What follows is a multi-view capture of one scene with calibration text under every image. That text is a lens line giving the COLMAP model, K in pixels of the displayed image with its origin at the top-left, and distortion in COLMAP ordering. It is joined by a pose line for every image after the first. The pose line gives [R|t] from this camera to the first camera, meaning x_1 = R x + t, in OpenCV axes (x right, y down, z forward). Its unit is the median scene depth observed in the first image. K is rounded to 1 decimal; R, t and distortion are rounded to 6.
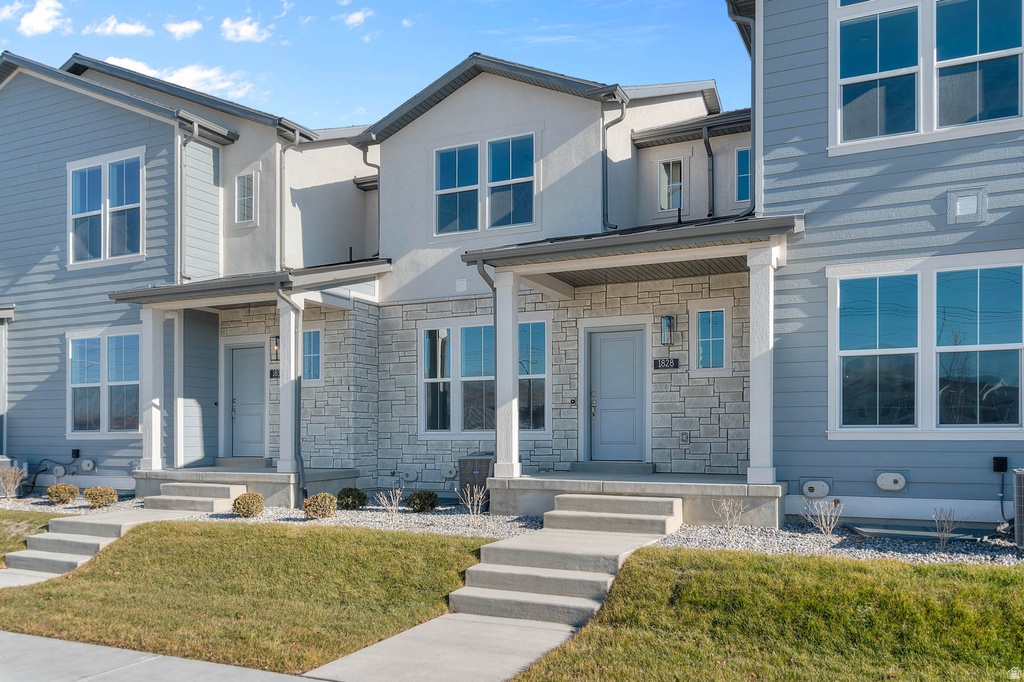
lens RADIAL K [[768.0, 0, 512.0], [0, 768.0, 341.0], [0, 0, 1]] dist [-0.000819, 0.000301]
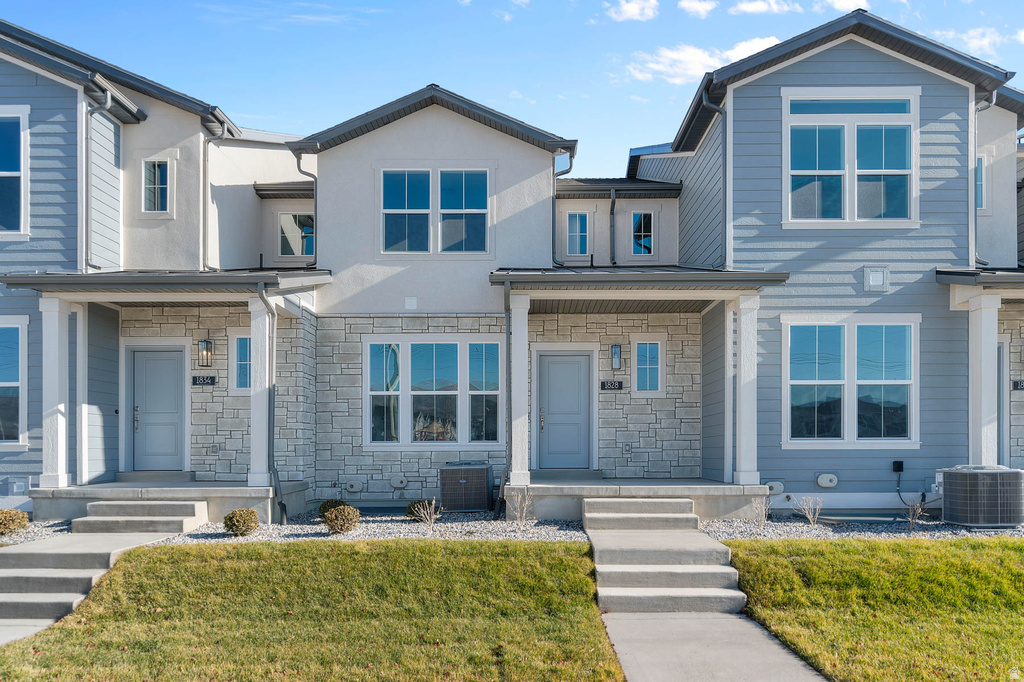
lens RADIAL K [[661.6, 0, 512.0], [0, 661.6, 371.9], [0, 0, 1]] dist [0.001219, -0.002524]
pose [[0.909793, 0.045841, 0.412524, -0.315851], [-0.049072, 0.998791, -0.002765, 0.016903], [-0.412152, -0.017728, 0.910943, 0.124335]]
